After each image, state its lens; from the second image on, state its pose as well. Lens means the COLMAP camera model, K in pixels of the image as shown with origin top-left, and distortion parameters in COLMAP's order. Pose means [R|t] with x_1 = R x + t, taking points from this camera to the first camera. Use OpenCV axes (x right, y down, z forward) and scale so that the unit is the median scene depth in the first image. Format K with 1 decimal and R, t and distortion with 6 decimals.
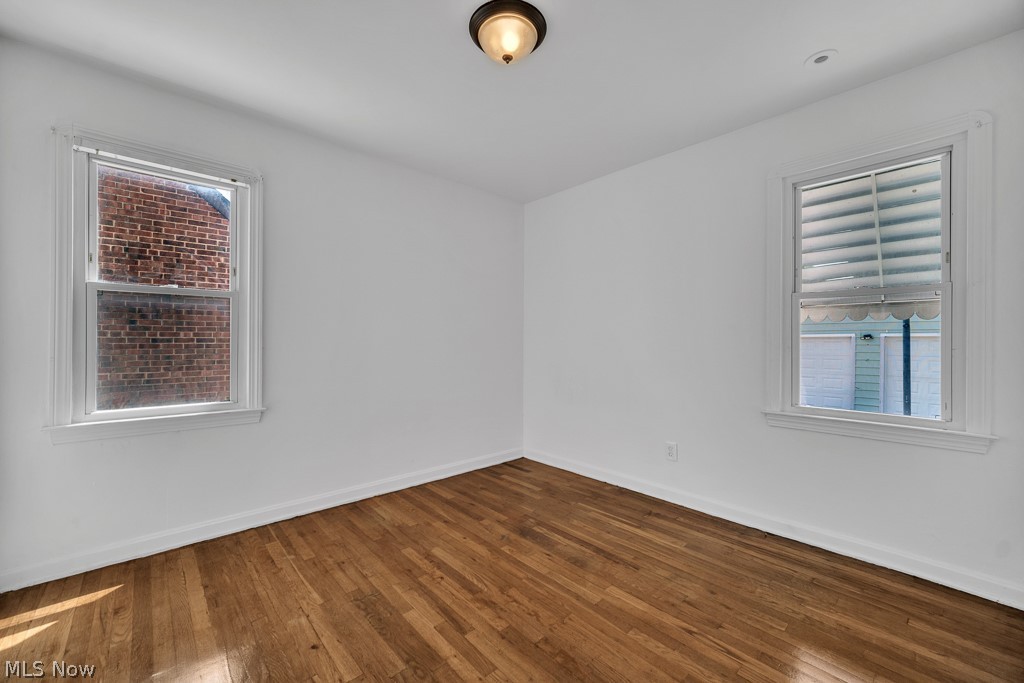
lens RADIAL K [[406.0, 0, 513.4], [0, 406.0, 339.8], [0, 0, 1]] dist [-0.007243, 0.002160]
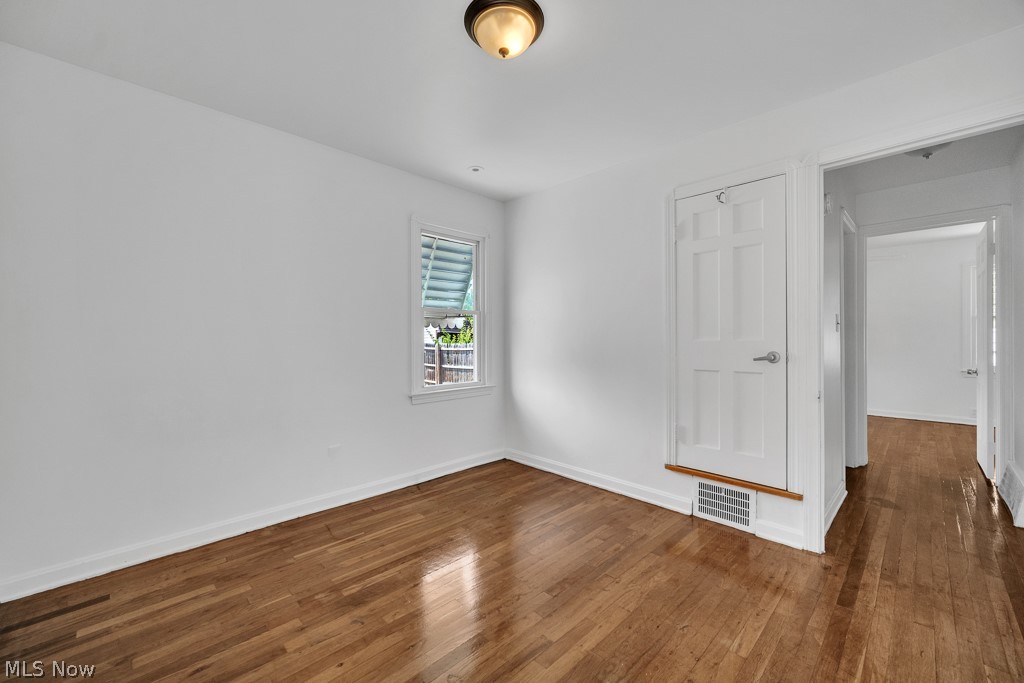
lens RADIAL K [[406.0, 0, 503.1], [0, 406.0, 339.0], [0, 0, 1]] dist [-0.007243, 0.002160]
pose [[-0.022866, -0.003539, 0.999732, -0.650009], [0.001762, 0.999992, 0.003580, -0.007650], [-0.999737, 0.001843, -0.022860, 0.673727]]
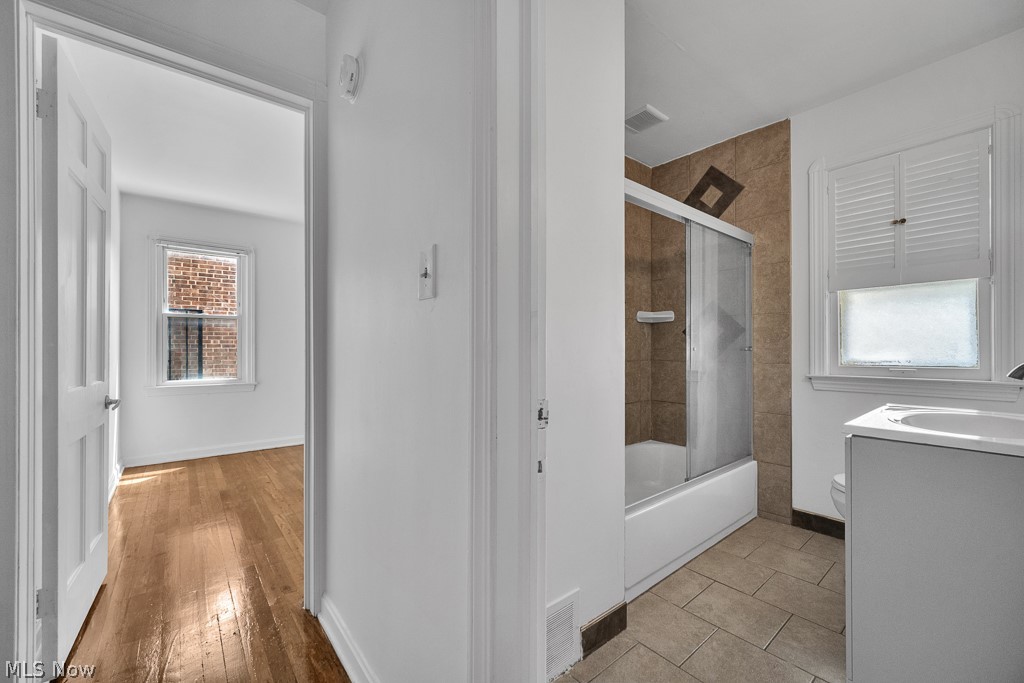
lens RADIAL K [[406.0, 0, 505.3], [0, 406.0, 347.6], [0, 0, 1]] dist [-0.007243, 0.002160]
pose [[0.997988, -0.005416, -0.063167, 0.523031], [0.005576, 0.999982, 0.002370, 0.018457], [0.063153, -0.002718, 0.998000, -0.620241]]
